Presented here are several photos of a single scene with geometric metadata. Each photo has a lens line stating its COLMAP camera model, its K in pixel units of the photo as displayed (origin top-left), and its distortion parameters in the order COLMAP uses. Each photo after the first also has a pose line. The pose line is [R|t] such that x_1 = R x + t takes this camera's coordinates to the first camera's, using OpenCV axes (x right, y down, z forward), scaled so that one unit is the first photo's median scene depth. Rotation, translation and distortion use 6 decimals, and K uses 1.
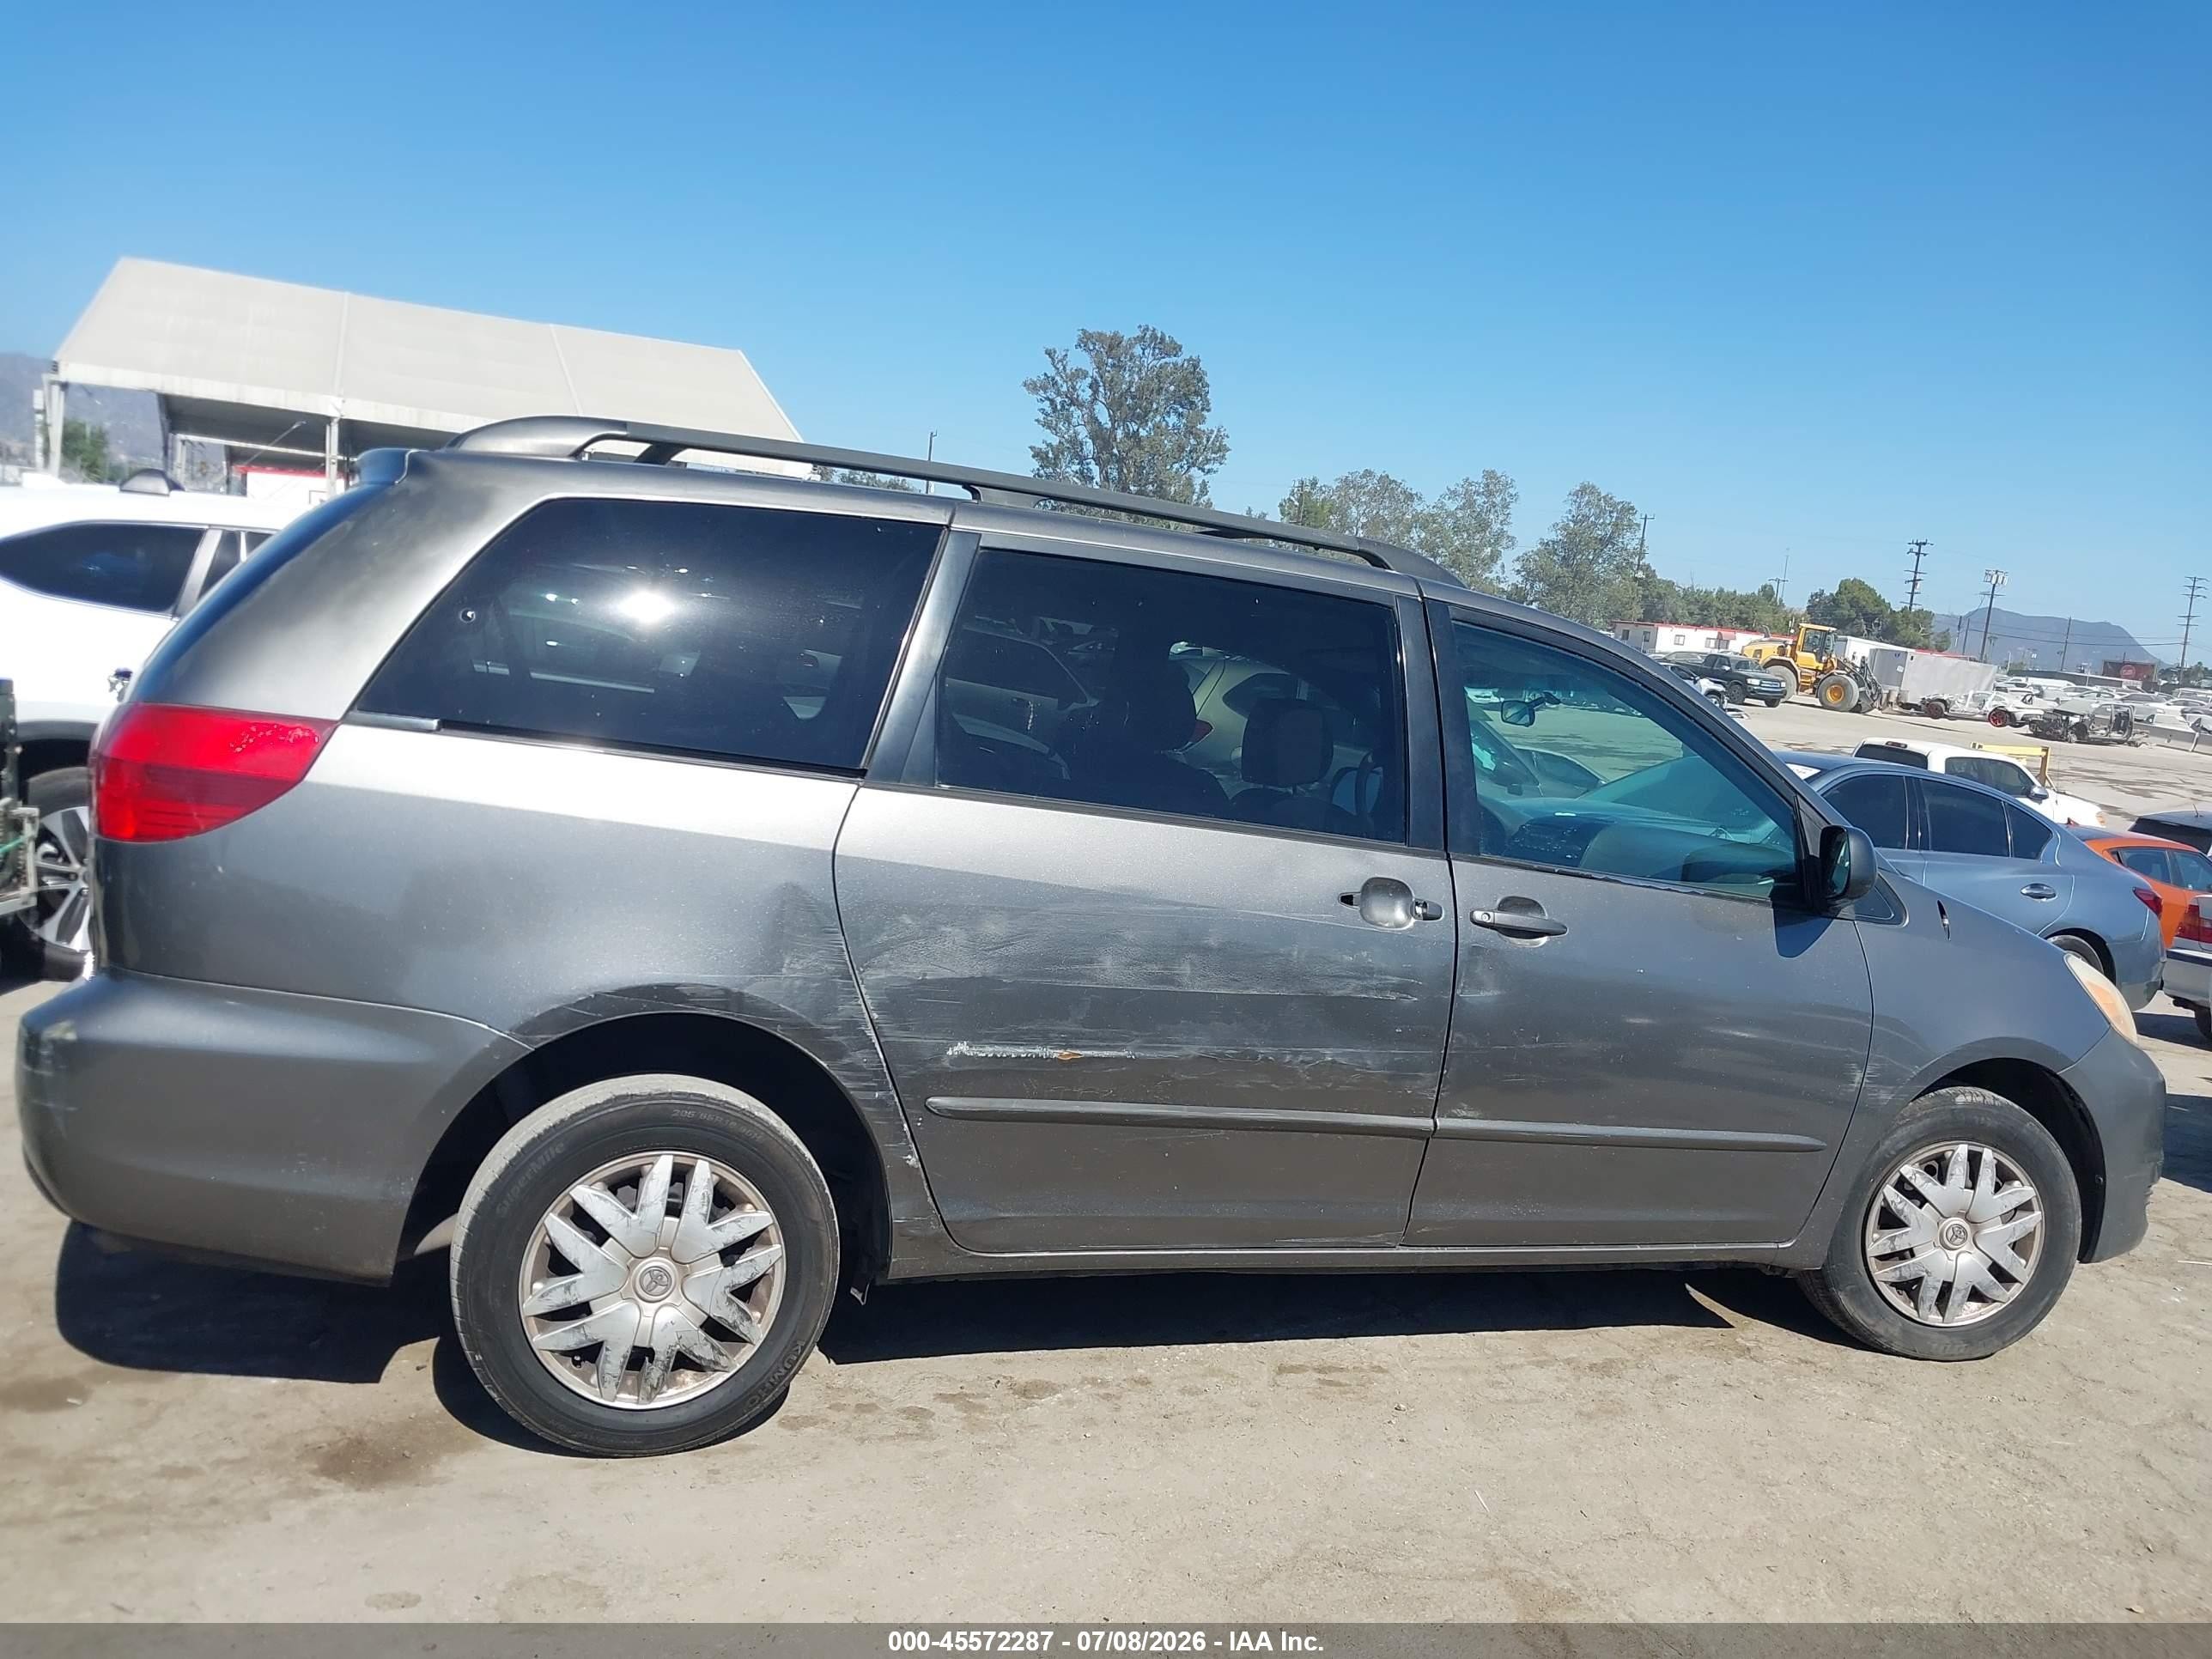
lens RADIAL K [[1763.9, 0, 1087.8], [0, 1763.9, 745.3], [0, 0, 1]] dist [0.089022, -0.173476]
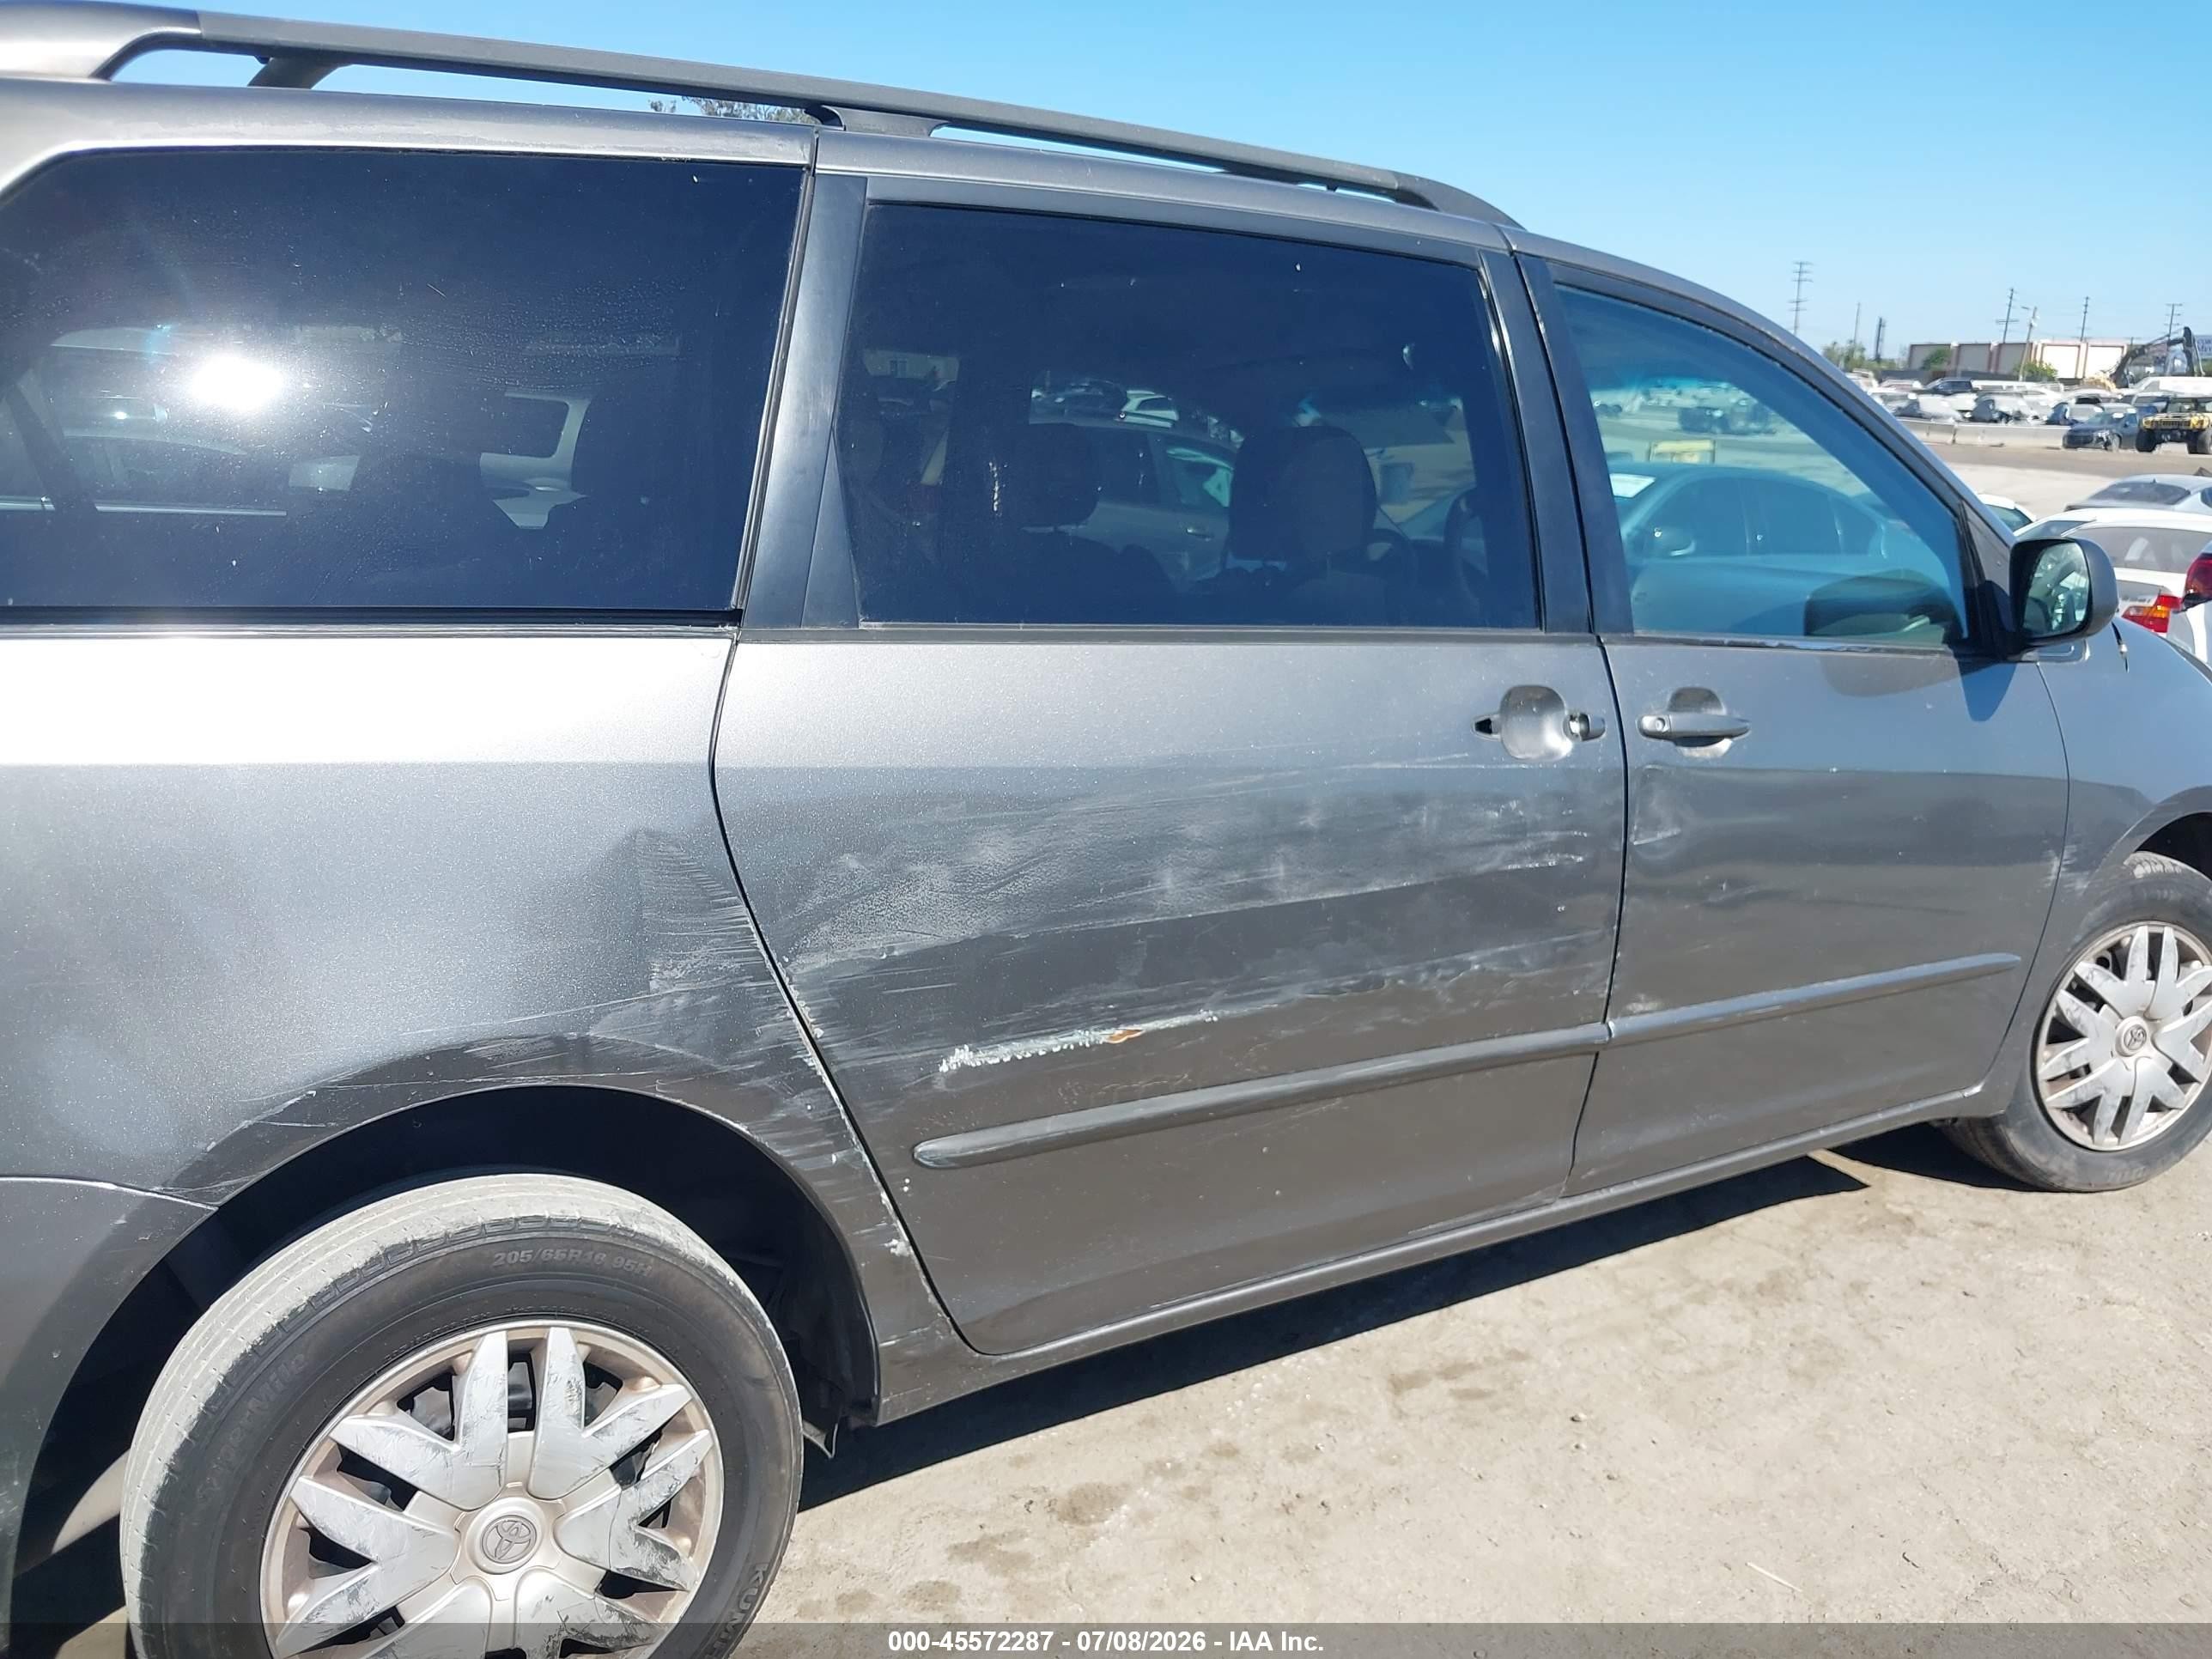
lens RADIAL K [[1815.6, 0, 1072.4], [0, 1815.6, 782.2], [0, 0, 1]] dist [0.008083, -0.047847]
pose [[0.979549, -0.123671, 0.158714, -0.116969], [0.099740, 0.983521, 0.150792, -0.008690], [-0.174747, -0.131878, 0.975742, 0.395607]]
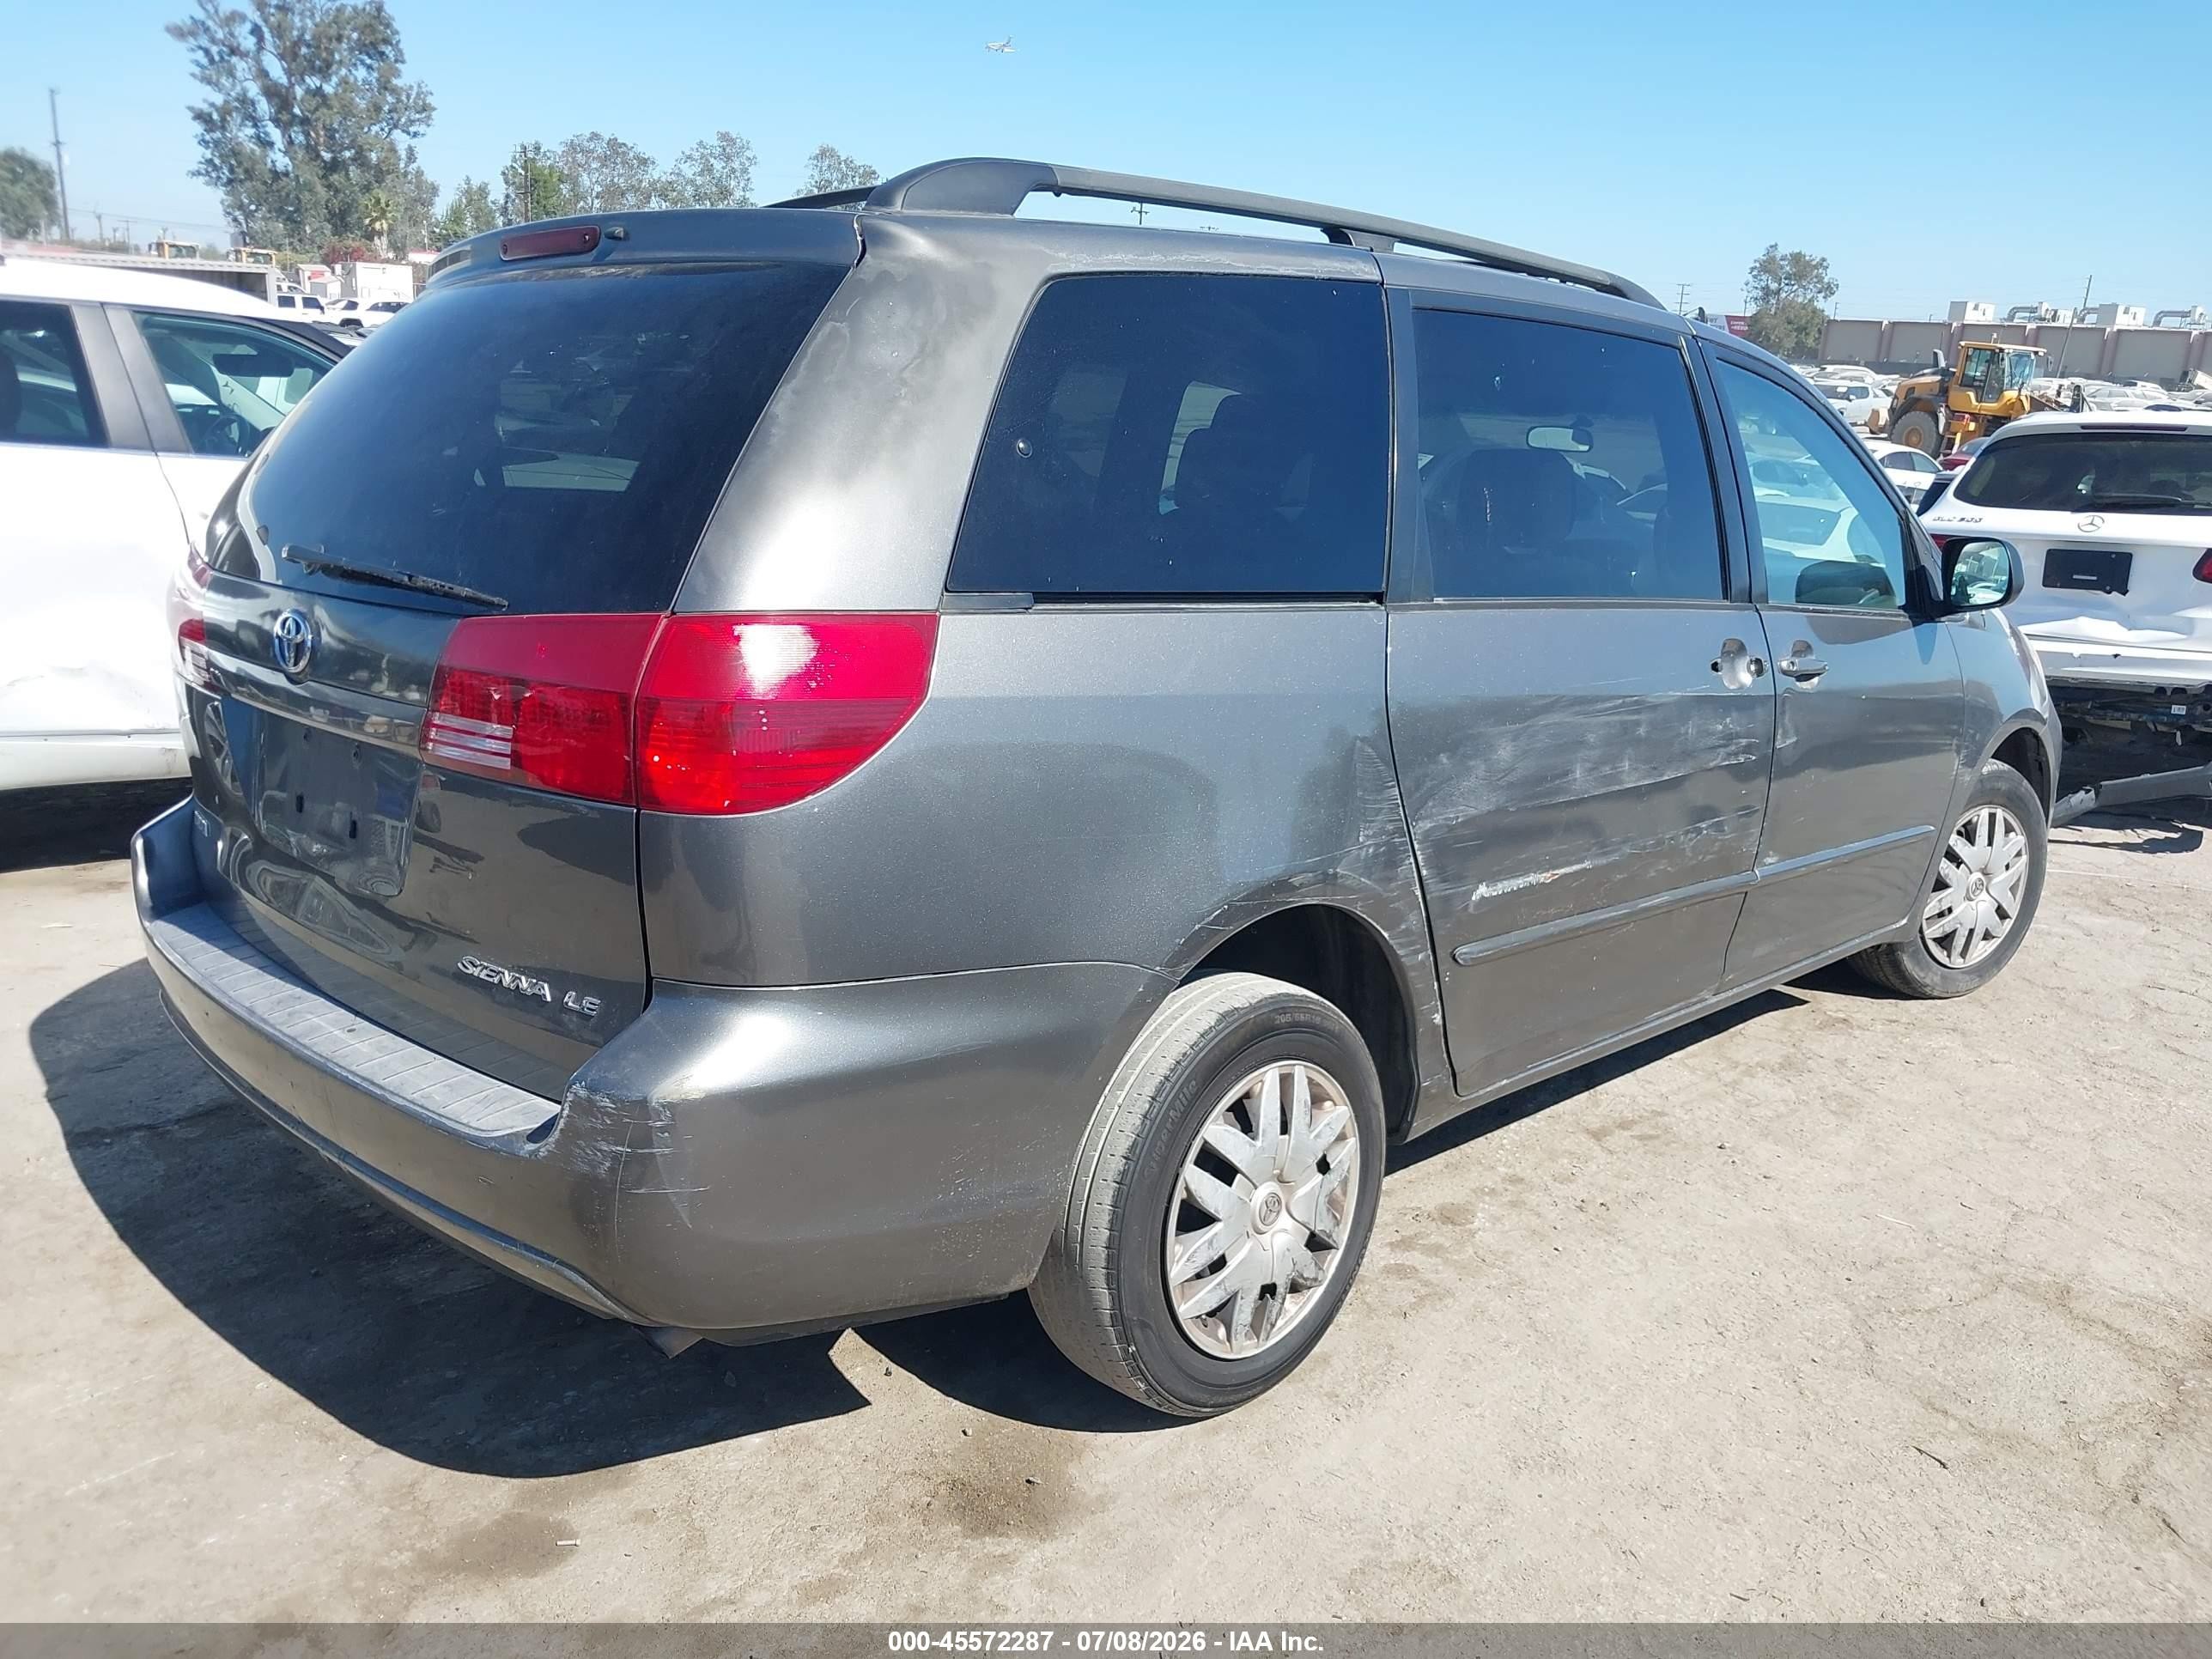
lens RADIAL K [[1801.7, 0, 1105.3], [0, 1801.7, 760.4], [0, 0, 1]] dist [0.017437, -0.062015]
pose [[0.914523, -0.136782, 0.380707, -0.567854], [0.065894, 0.978902, 0.193415, -0.079947], [-0.399130, -0.151796, 0.904242, 0.252636]]
